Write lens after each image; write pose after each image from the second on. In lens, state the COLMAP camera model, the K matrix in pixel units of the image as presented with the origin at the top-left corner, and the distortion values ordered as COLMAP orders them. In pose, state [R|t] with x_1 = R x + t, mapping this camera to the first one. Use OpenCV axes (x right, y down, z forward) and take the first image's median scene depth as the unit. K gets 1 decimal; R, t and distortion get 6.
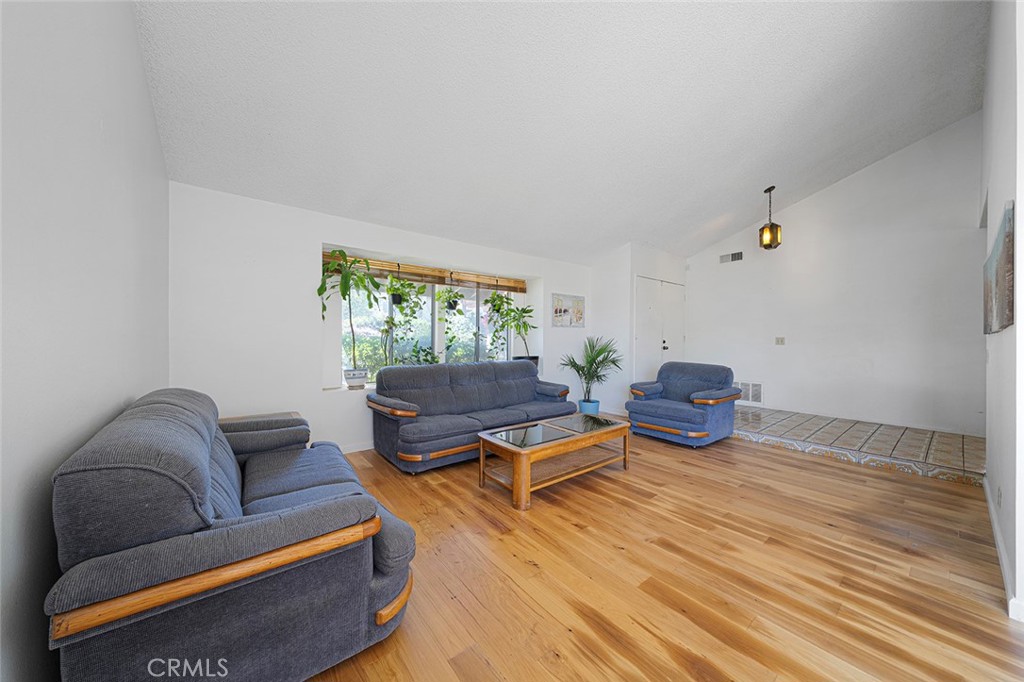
lens RADIAL K [[356.5, 0, 511.2], [0, 356.5, 339.1], [0, 0, 1]] dist [-0.010930, 0.000004]
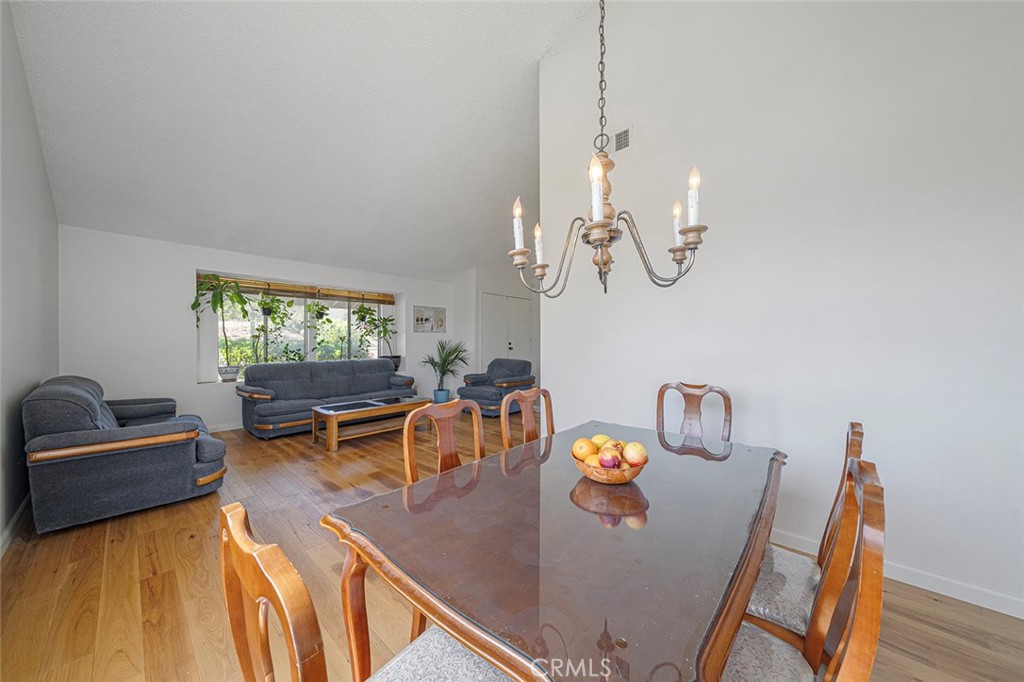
lens RADIAL K [[356.5, 0, 515.6], [0, 356.5, 342.1], [0, 0, 1]] dist [-0.010930, 0.000004]
pose [[0.984022, -0.005793, 0.177955, 0.324233], [0.005632, 0.999983, 0.001411, 0.000561], [-0.177960, -0.000386, 0.984038, -0.399444]]
